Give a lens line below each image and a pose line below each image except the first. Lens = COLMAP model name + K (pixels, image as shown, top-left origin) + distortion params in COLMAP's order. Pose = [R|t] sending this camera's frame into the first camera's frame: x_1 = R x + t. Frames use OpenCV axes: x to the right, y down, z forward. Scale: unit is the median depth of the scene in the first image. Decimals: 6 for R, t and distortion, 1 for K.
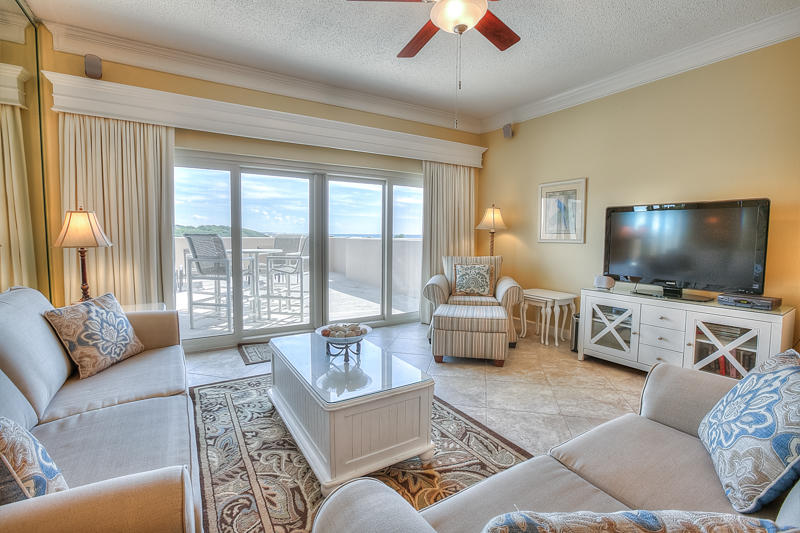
lens RADIAL K [[365.2, 0, 396.4], [0, 365.2, 260.5], [0, 0, 1]] dist [-0.040105, 0.011282]
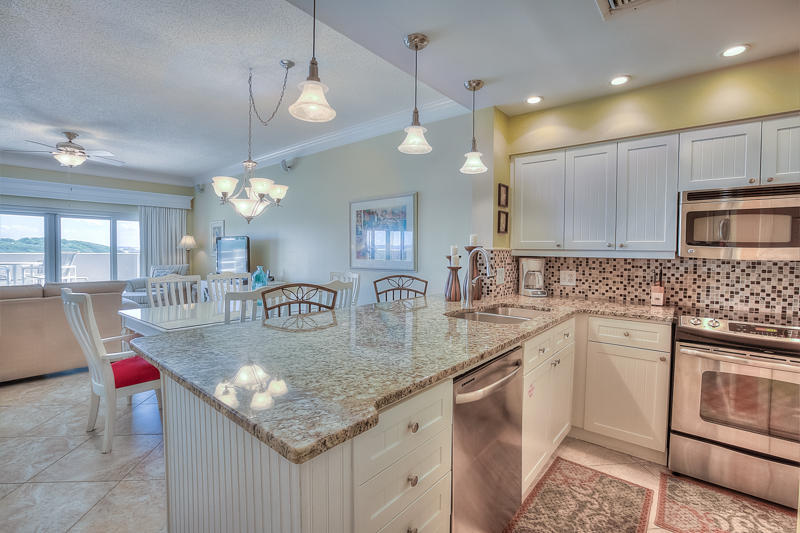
lens RADIAL K [[365.2, 0, 396.4], [0, 365.2, 260.5], [0, 0, 1]] dist [-0.040105, 0.011282]
pose [[0.952065, -0.007774, 0.305797, 0.858972], [0.020221, 0.999090, -0.037559, 0.063000], [-0.305226, 0.041942, 0.951356, -1.063395]]
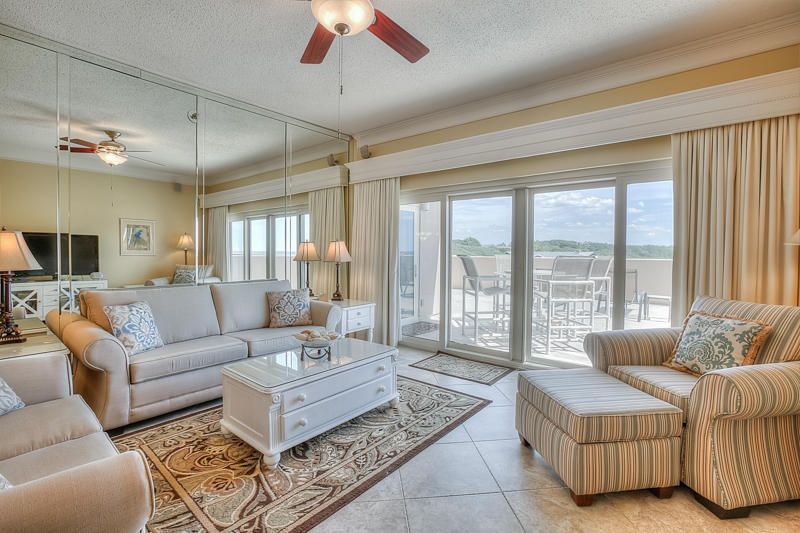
lens RADIAL K [[365.2, 0, 396.4], [0, 365.2, 260.5], [0, 0, 1]] dist [-0.040105, 0.011282]
pose [[0.319432, 0.018161, -0.947435, 0.629390], [-0.073123, 0.997308, -0.005537, -0.039333], [0.944784, 0.071048, 0.319900, 0.506143]]
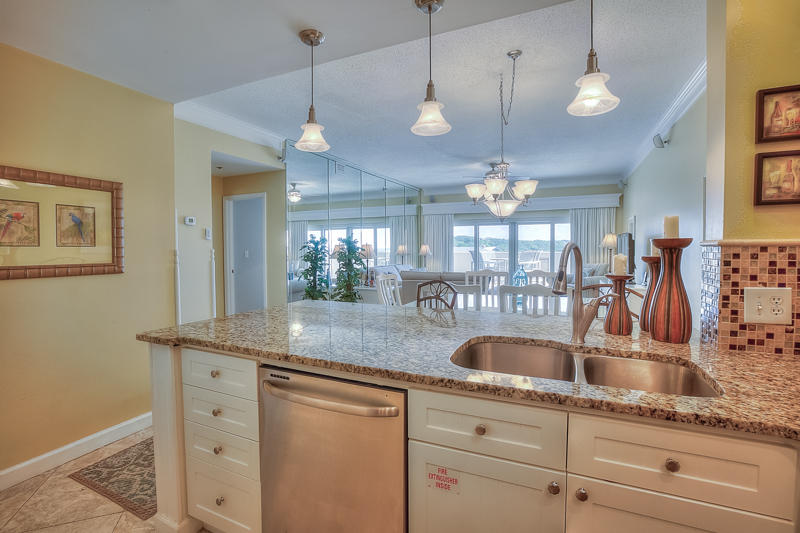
lens RADIAL K [[365.2, 0, 396.4], [0, 365.2, 260.5], [0, 0, 1]] dist [-0.040105, 0.011282]
pose [[0.545182, 0.019250, -0.838097, 1.407346], [-0.051404, 0.998623, -0.010501, 0.050643], [0.836740, 0.048806, 0.545421, -0.845793]]
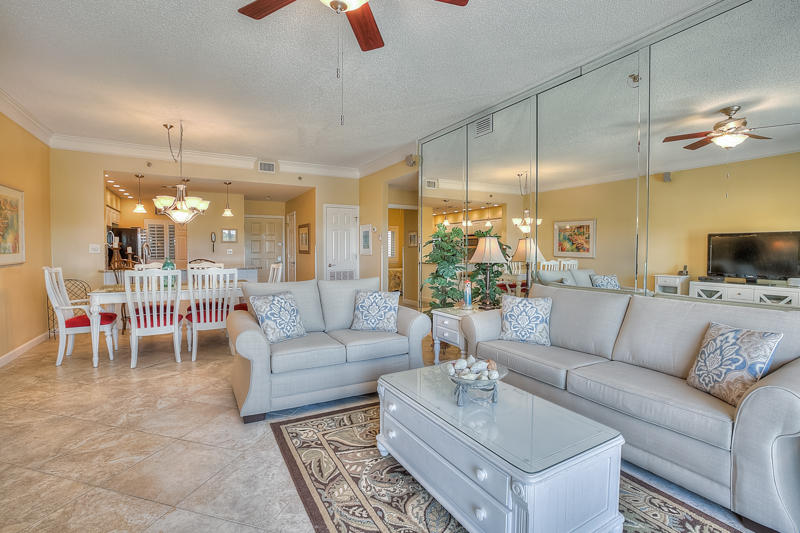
lens RADIAL K [[365.2, 0, 396.4], [0, 365.2, 260.5], [0, 0, 1]] dist [-0.040105, 0.011282]
pose [[-0.999256, -0.010995, 0.036965, 0.003520], [-0.007070, 0.994480, 0.104684, -0.085379], [-0.037912, 0.104345, -0.993818, 1.083239]]
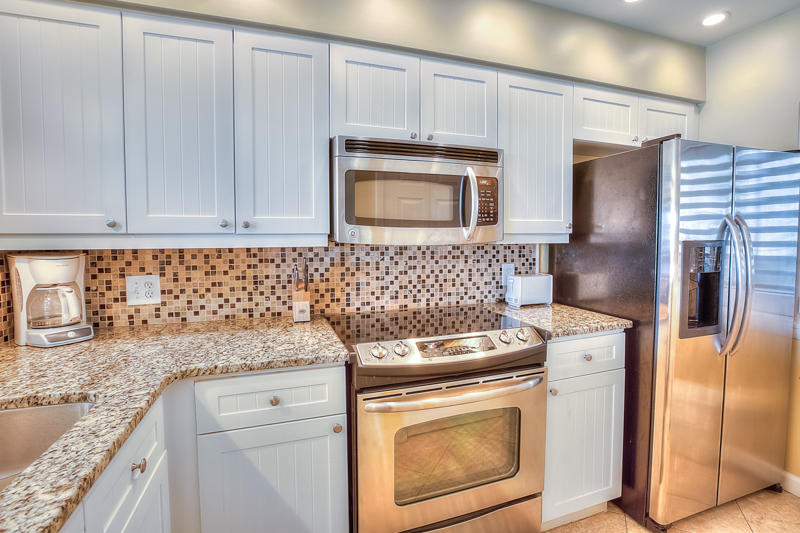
lens RADIAL K [[383.0, 0, 411.1], [0, 383.0, 254.7], [0, 0, 1]] dist [-0.032854, 0.001260]
pose [[0.220828, -0.055305, 0.973743, 1.139721], [0.076647, 0.996287, 0.039203, 0.045484], [-0.972296, 0.065977, 0.224247, -0.786250]]
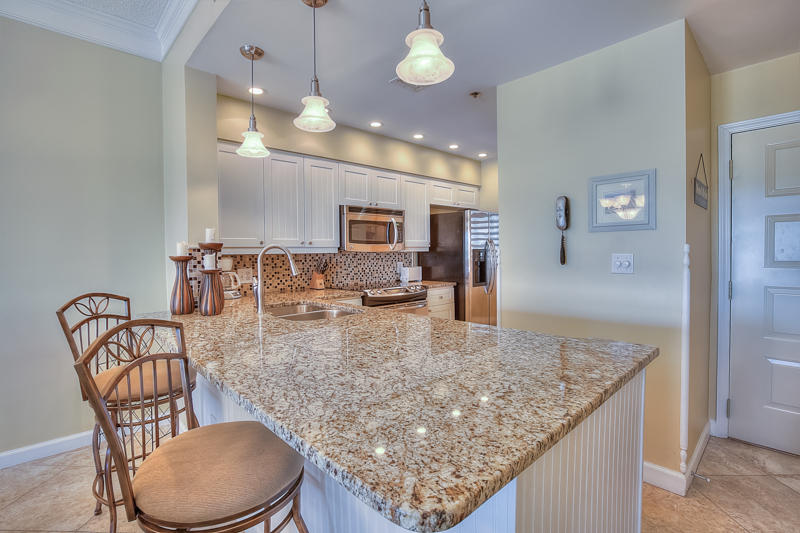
lens RADIAL K [[379.0, 0, 400.0], [0, 379.0, 266.5], [0, 0, 1]] dist [-0.030482, 0.000087]
pose [[-0.196231, -0.045086, 0.979521, 0.572876], [0.083864, 0.994510, 0.062577, 0.033694], [-0.976965, 0.094426, -0.191372, -0.564706]]
